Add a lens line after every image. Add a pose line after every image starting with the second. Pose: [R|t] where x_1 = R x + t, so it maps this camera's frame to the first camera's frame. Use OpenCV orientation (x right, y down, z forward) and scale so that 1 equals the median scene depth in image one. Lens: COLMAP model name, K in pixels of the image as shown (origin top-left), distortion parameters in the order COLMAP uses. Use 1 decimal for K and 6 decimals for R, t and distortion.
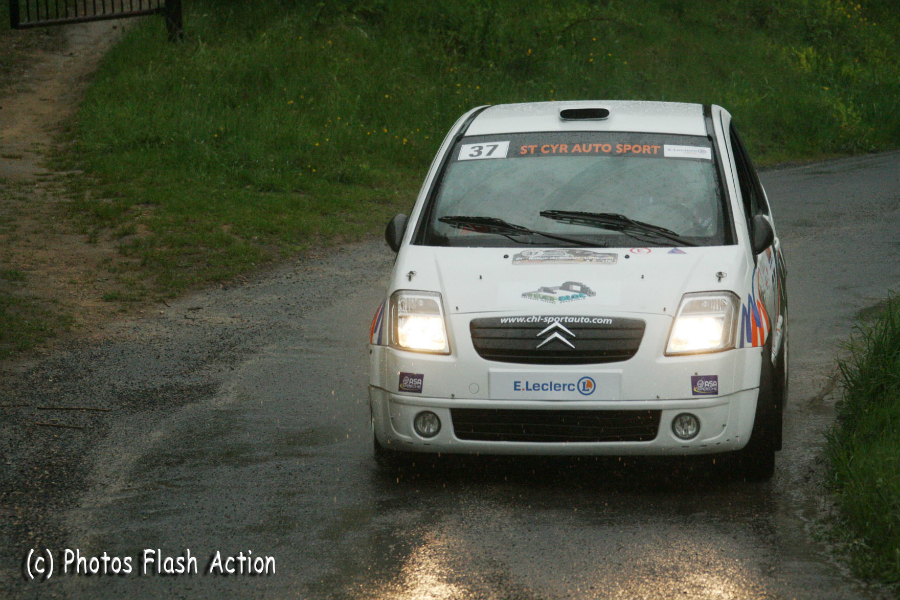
lens RADIAL K [[4955.1, 0, 449.7], [0, 4955.1, 300.2], [0, 0, 1]] dist [0.547256, 5.942451]
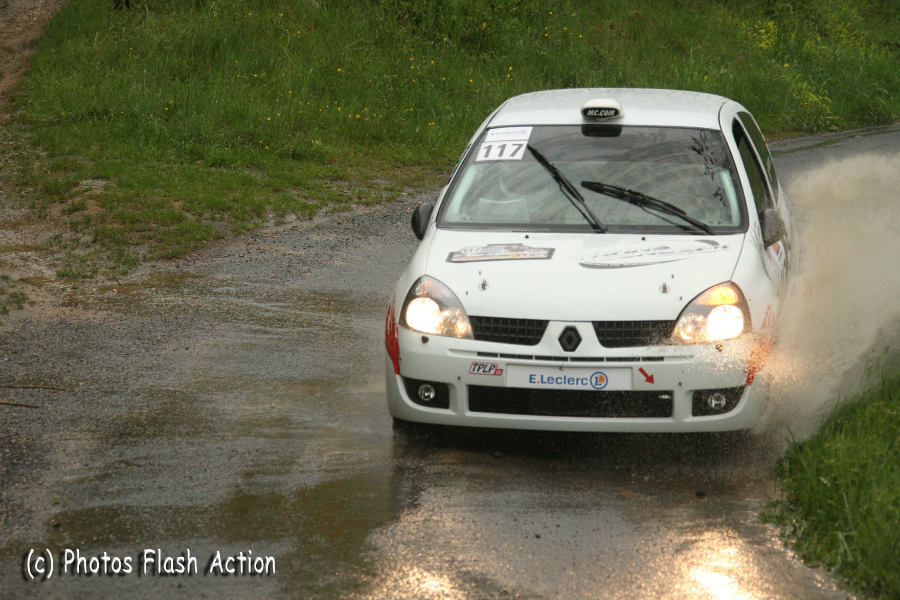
lens RADIAL K [[5754.9, 0, 428.3], [0, 5754.9, 301.5], [0, 0, 1]] dist [0.905456, 12.184590]
pose [[0.999900, 0.009956, 0.010055, -0.006242], [-0.010050, 0.999906, 0.009378, -0.006336], [-0.009960, -0.009478, 0.999905, -0.147940]]
